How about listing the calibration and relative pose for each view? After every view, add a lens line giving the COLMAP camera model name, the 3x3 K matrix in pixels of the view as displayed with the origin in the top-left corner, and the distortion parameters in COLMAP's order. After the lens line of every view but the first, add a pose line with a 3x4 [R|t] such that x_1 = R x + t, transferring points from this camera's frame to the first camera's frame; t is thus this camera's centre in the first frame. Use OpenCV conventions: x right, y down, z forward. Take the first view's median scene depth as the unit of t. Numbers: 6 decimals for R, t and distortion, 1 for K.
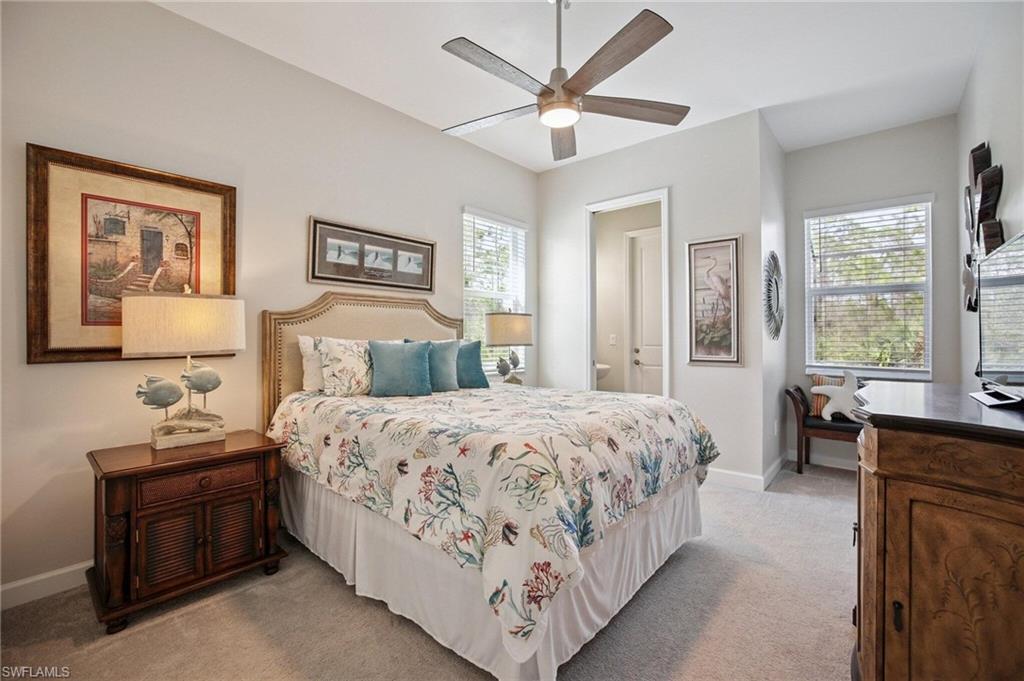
lens RADIAL K [[449.7, 0, 502.1], [0, 449.7, 336.2], [0, 0, 1]] dist [-0.039020, 0.012369]
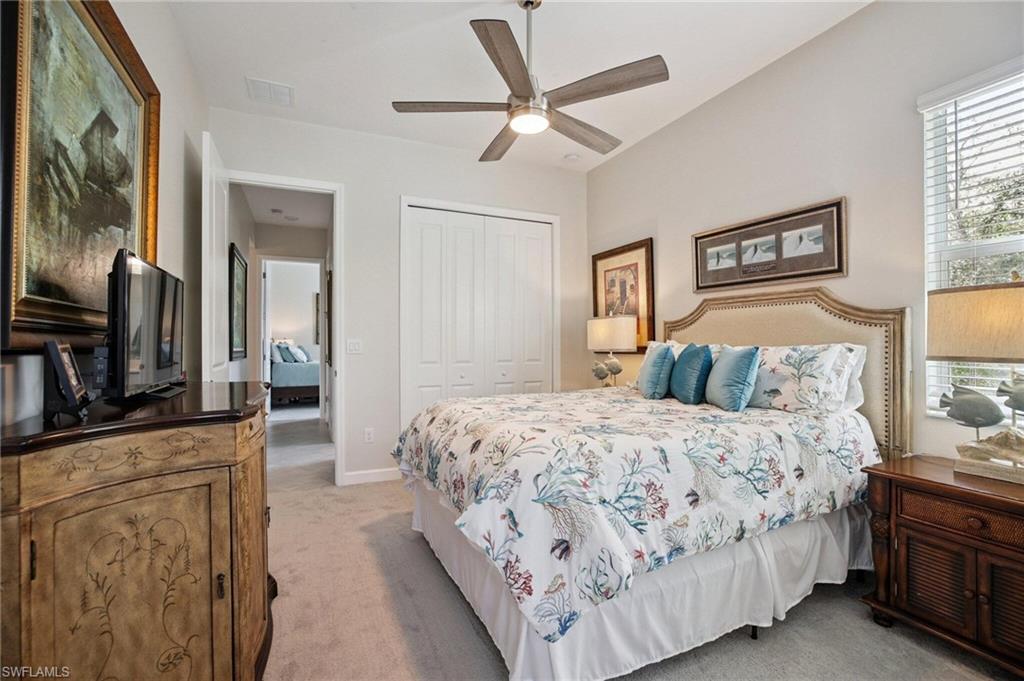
lens RADIAL K [[449.7, 0, 504.9], [0, 449.7, 338.2], [0, 0, 1]] dist [-0.039020, 0.012369]
pose [[-0.406451, -0.005933, -0.913653, 0.766592], [0.002568, 0.999968, -0.007636, 0.001261], [0.913669, -0.005450, -0.406423, 0.966968]]
